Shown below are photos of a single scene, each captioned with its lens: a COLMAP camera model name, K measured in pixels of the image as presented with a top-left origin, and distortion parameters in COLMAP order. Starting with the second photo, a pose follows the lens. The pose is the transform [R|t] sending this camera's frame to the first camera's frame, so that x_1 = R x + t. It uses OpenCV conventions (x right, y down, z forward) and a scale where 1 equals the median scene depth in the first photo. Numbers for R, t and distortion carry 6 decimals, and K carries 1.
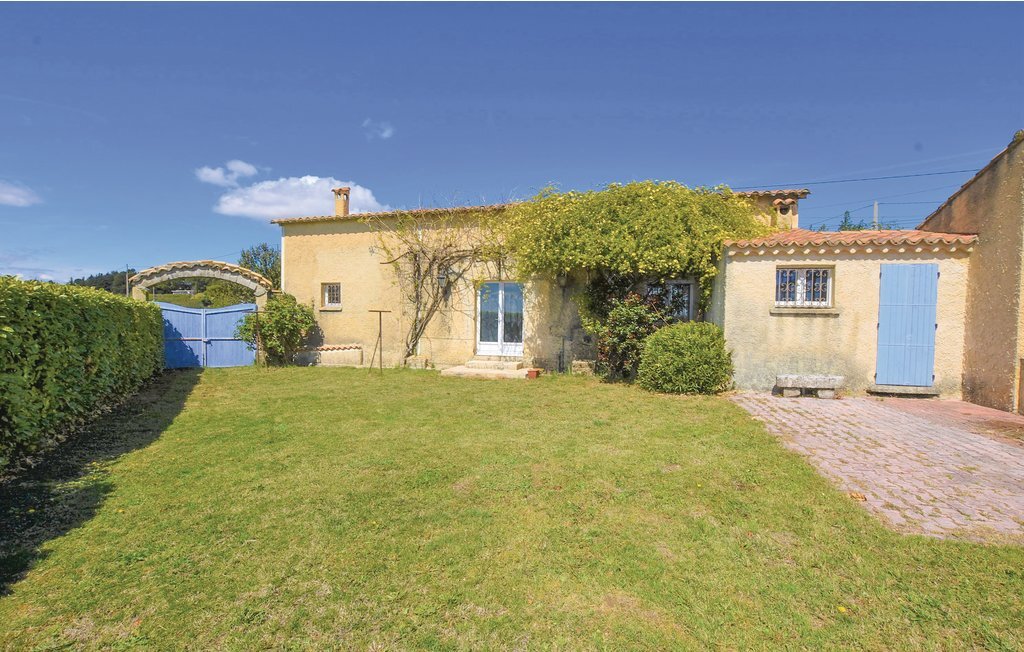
lens RADIAL K [[461.9, 0, 520.0], [0, 461.9, 331.2], [0, 0, 1]] dist [-0.034909, -0.000087]
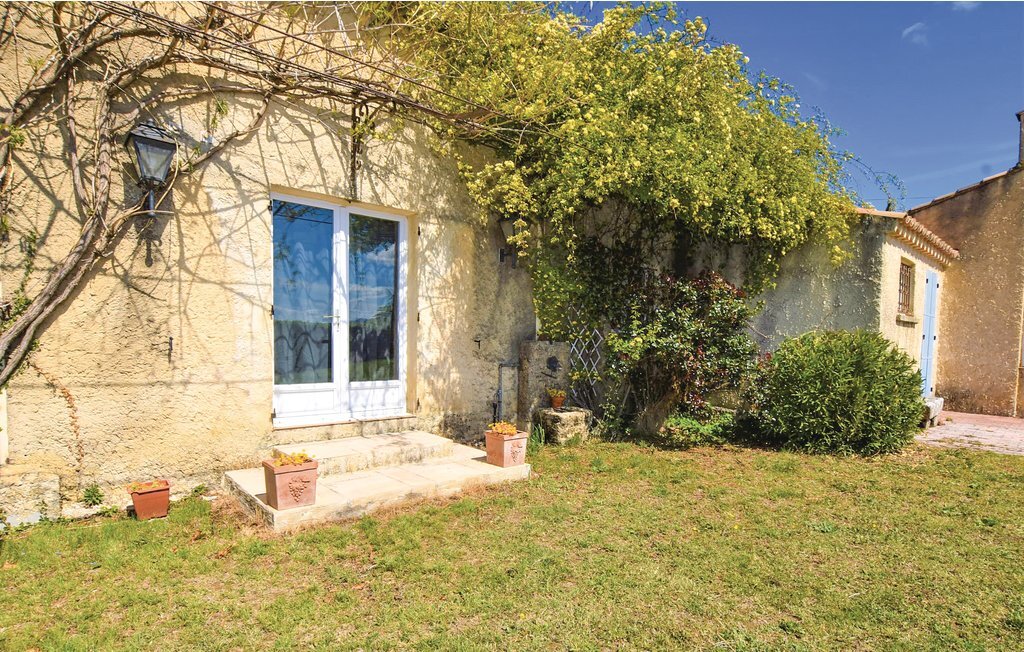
lens RADIAL K [[550.0, 0, 512.6], [0, 550.0, 380.3], [0, 0, 1]] dist [-0.021709, 0.000006]
pose [[0.502921, -0.067417, 0.861699, -0.337868], [0.007650, 0.997262, 0.073558, -0.007578], [-0.864299, -0.030402, 0.502059, 0.685746]]
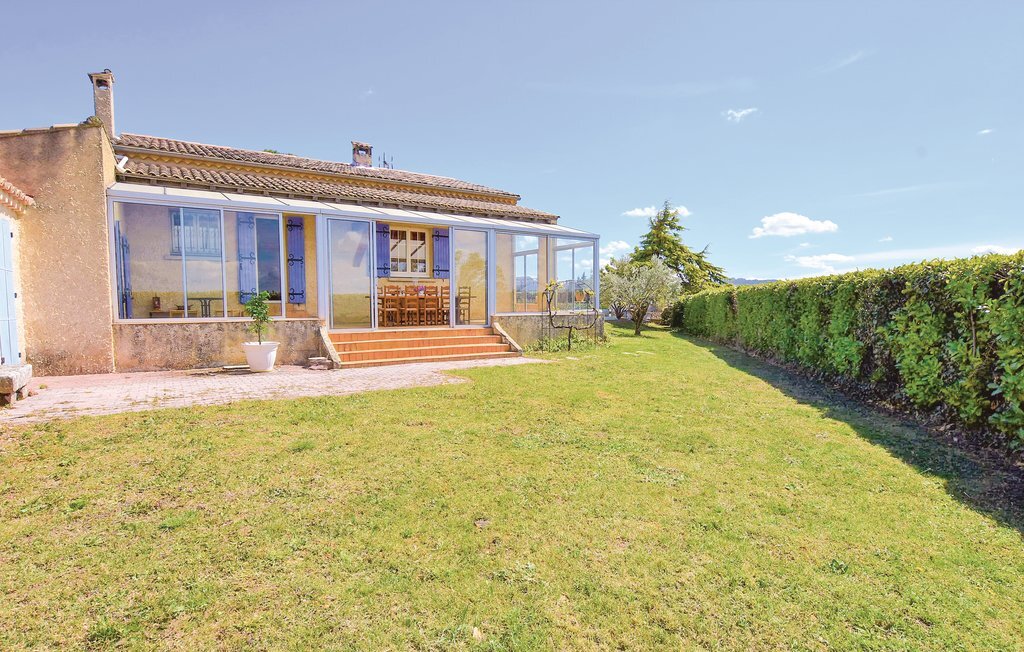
lens RADIAL K [[518.0, 0, 513.1], [0, 518.0, 339.1], [0, 0, 1]] dist [-0.067749, 0.023321]
pose [[-0.761736, -0.056529, 0.645417, -0.238045], [0.003865, 0.995772, 0.091777, -0.006276], [-0.647876, 0.072404, -0.758297, 0.631005]]
